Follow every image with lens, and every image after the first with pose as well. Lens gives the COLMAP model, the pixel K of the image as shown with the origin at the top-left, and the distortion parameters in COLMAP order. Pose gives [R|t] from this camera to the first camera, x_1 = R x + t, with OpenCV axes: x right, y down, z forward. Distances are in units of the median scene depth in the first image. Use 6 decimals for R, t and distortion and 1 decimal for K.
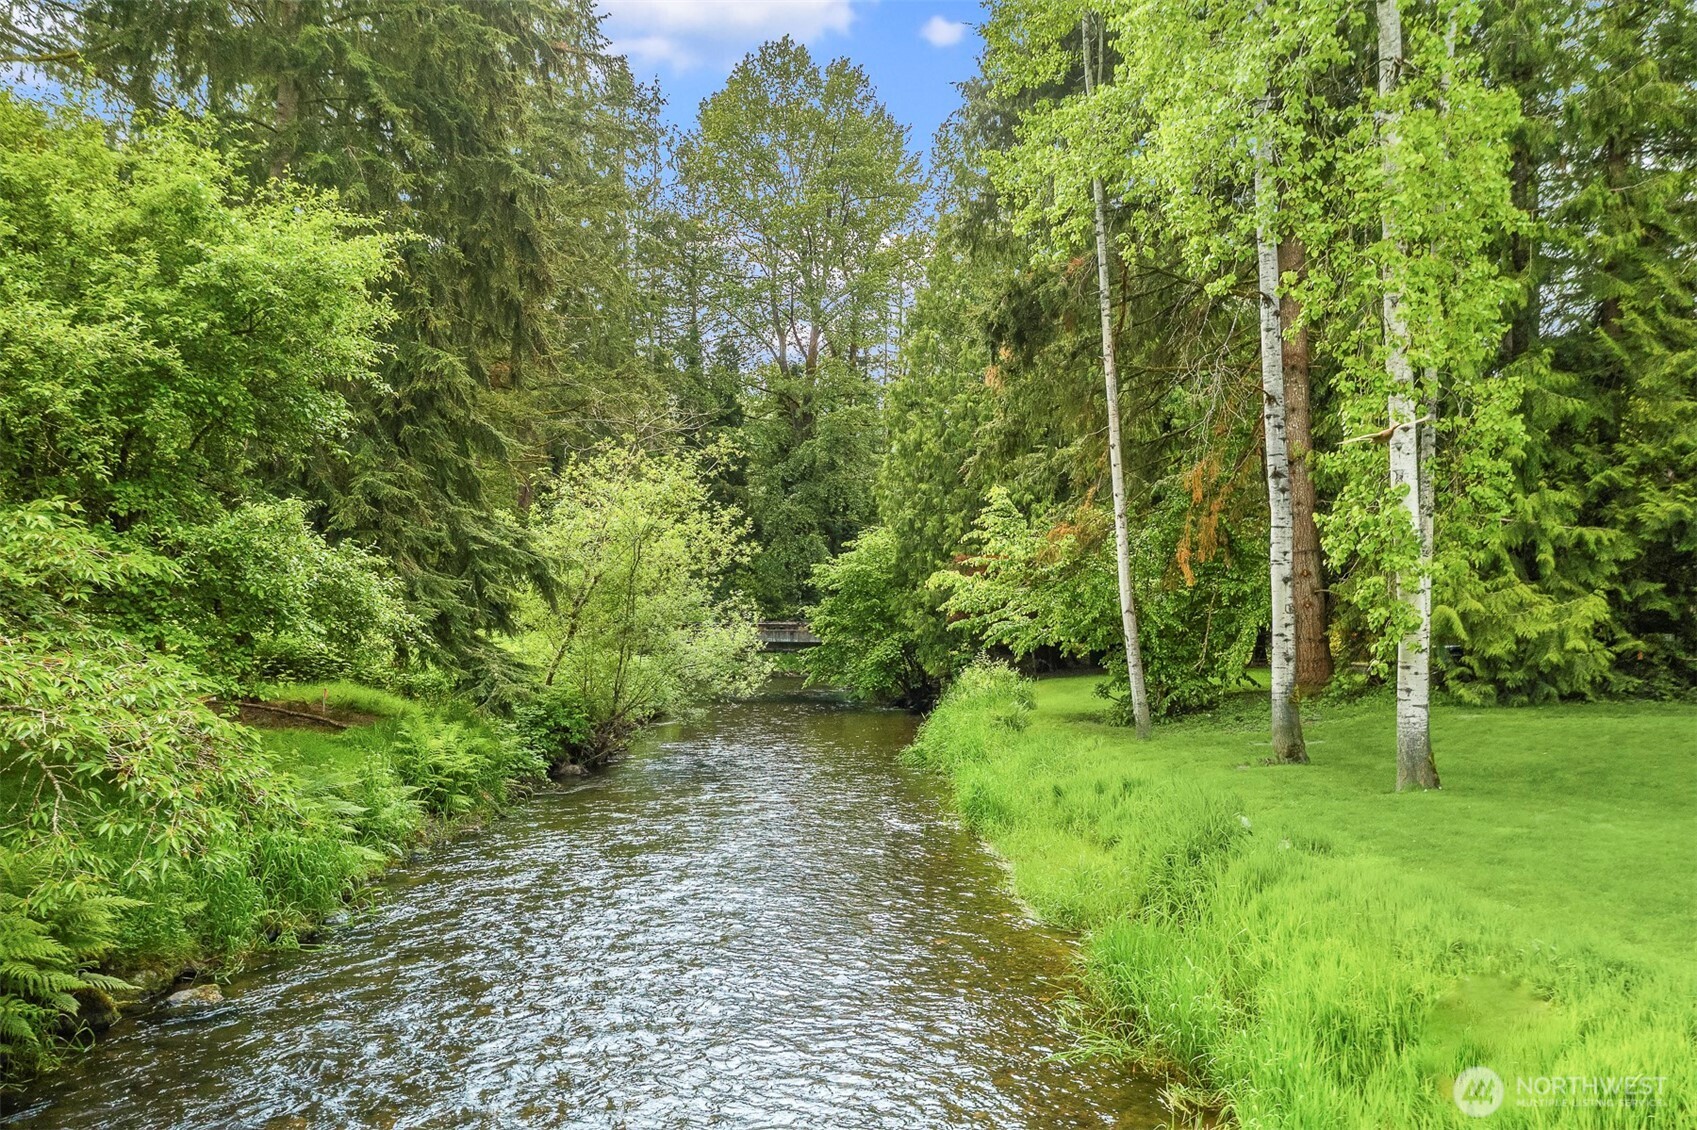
lens RADIAL K [[1335.8, 0, 848.5], [0, 1335.8, 565.0], [0, 0, 1]] dist [-0.024813, -0.007584]
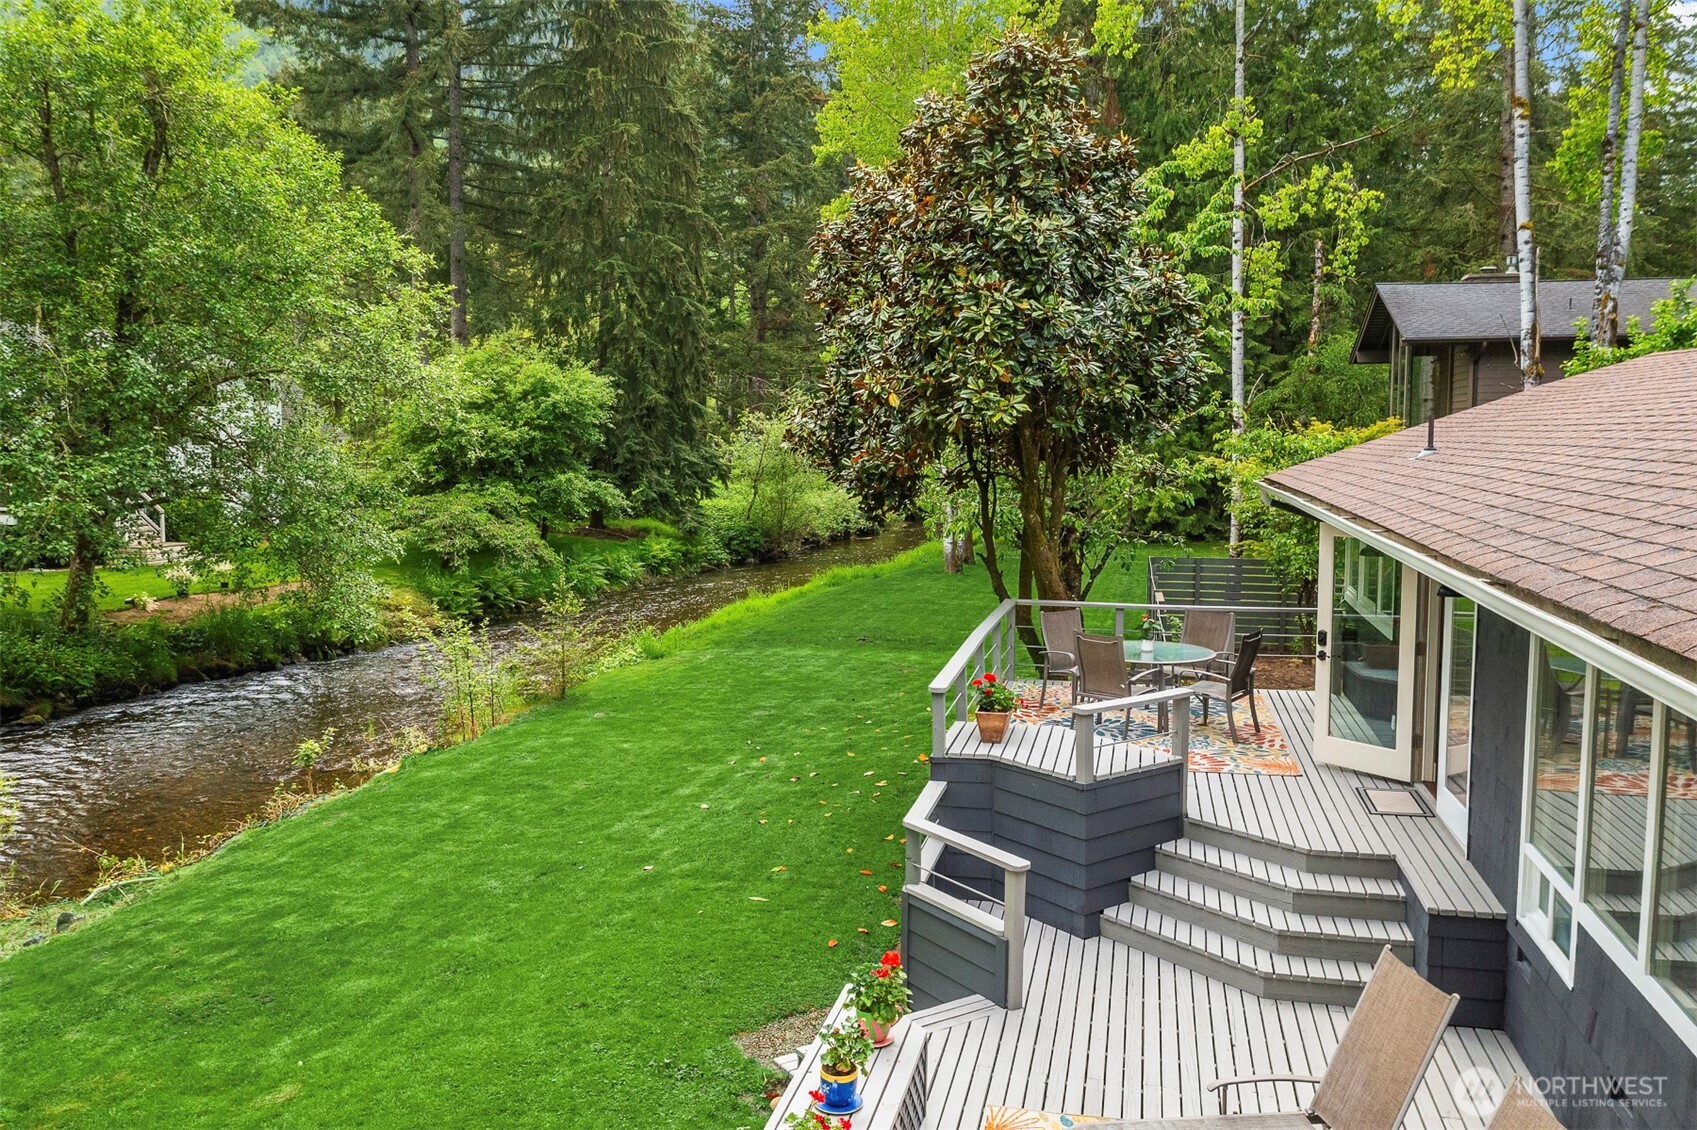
lens RADIAL K [[1335.8, 0, 848.5], [0, 1335.8, 565.0], [0, 0, 1]] dist [-0.024813, -0.007584]
pose [[0.939704, 0.032893, -0.340403, 1.345084], [0.016231, 0.989952, 0.140466, -0.273888], [0.341603, -0.137521, 0.929728, -1.861464]]
